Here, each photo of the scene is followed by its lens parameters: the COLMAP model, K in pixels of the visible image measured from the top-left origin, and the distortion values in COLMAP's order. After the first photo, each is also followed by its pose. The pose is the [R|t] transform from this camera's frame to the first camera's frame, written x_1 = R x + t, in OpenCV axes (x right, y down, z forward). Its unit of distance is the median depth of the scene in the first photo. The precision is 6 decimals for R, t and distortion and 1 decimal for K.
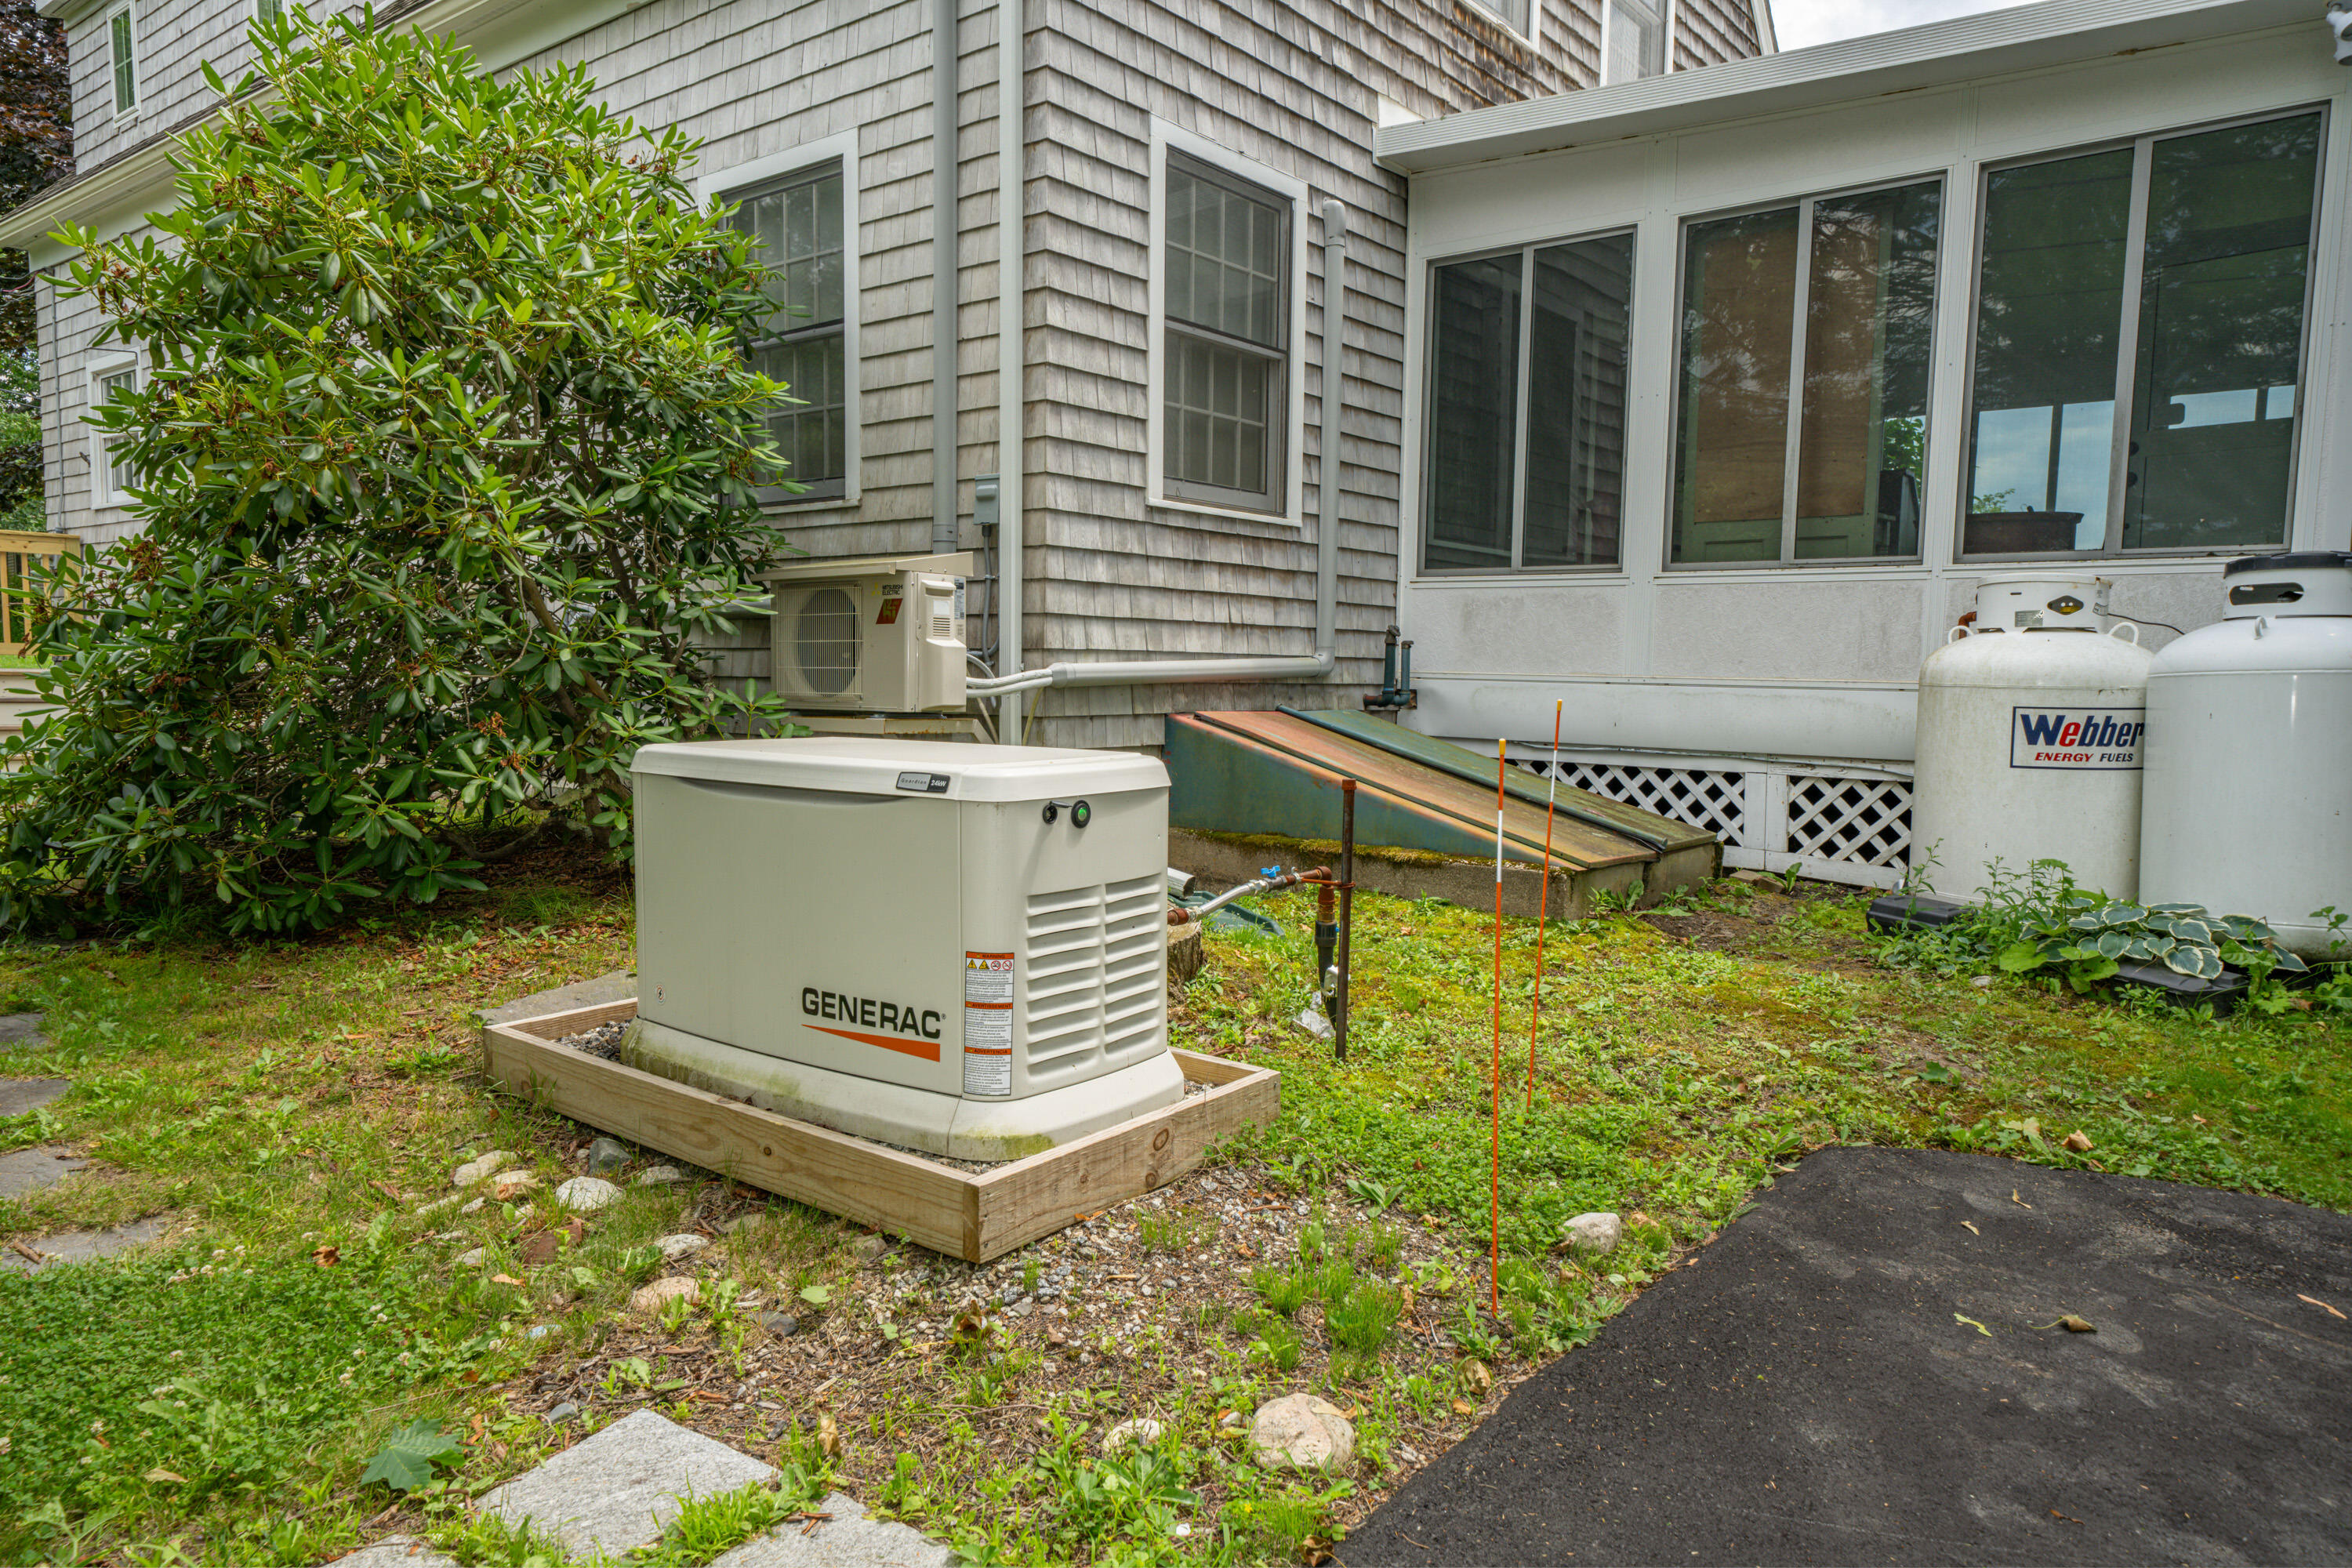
lens RADIAL K [[1518.5, 0, 1158.4], [0, 1518.5, 792.8], [0, 0, 1]] dist [0.026274, -0.000843]
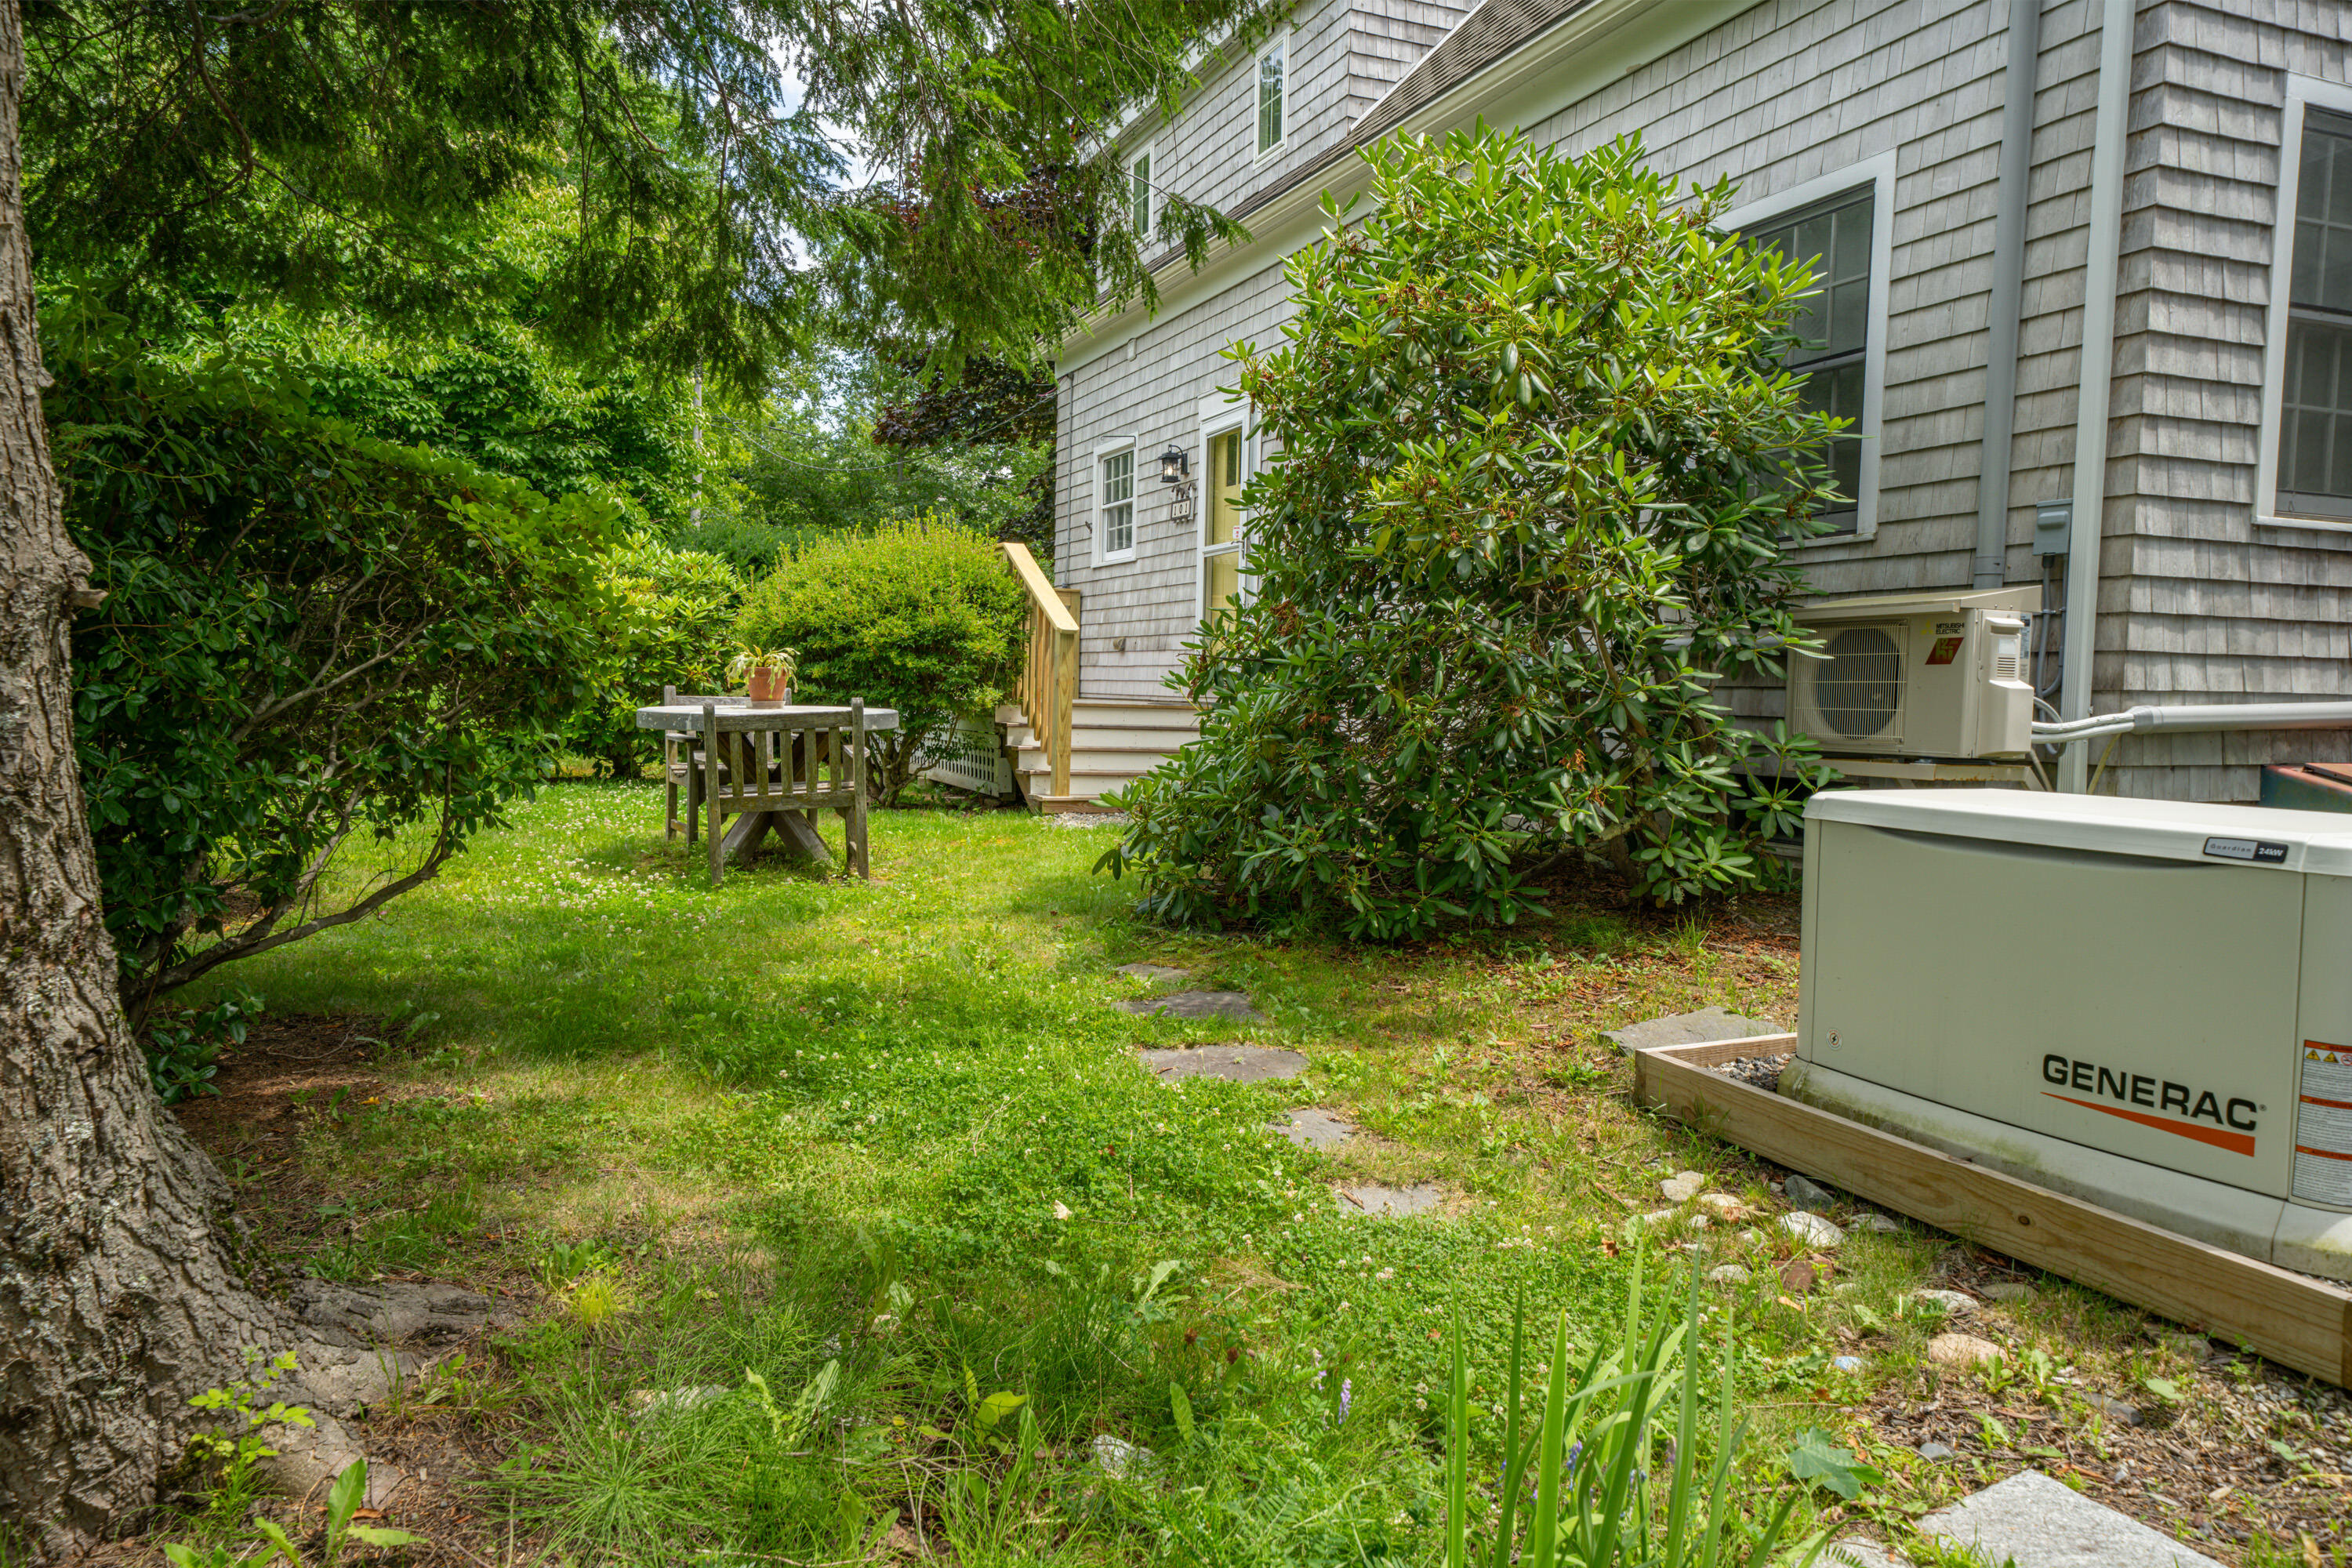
lens RADIAL K [[1518.5, 0, 1158.4], [0, 1518.5, 792.8], [0, 0, 1]] dist [0.026274, -0.000843]
pose [[0.884258, 0.037679, -0.465476, -0.163512], [-0.045798, 0.998932, -0.006141, -0.002939], [0.464747, 0.026748, 0.885039, -0.069682]]
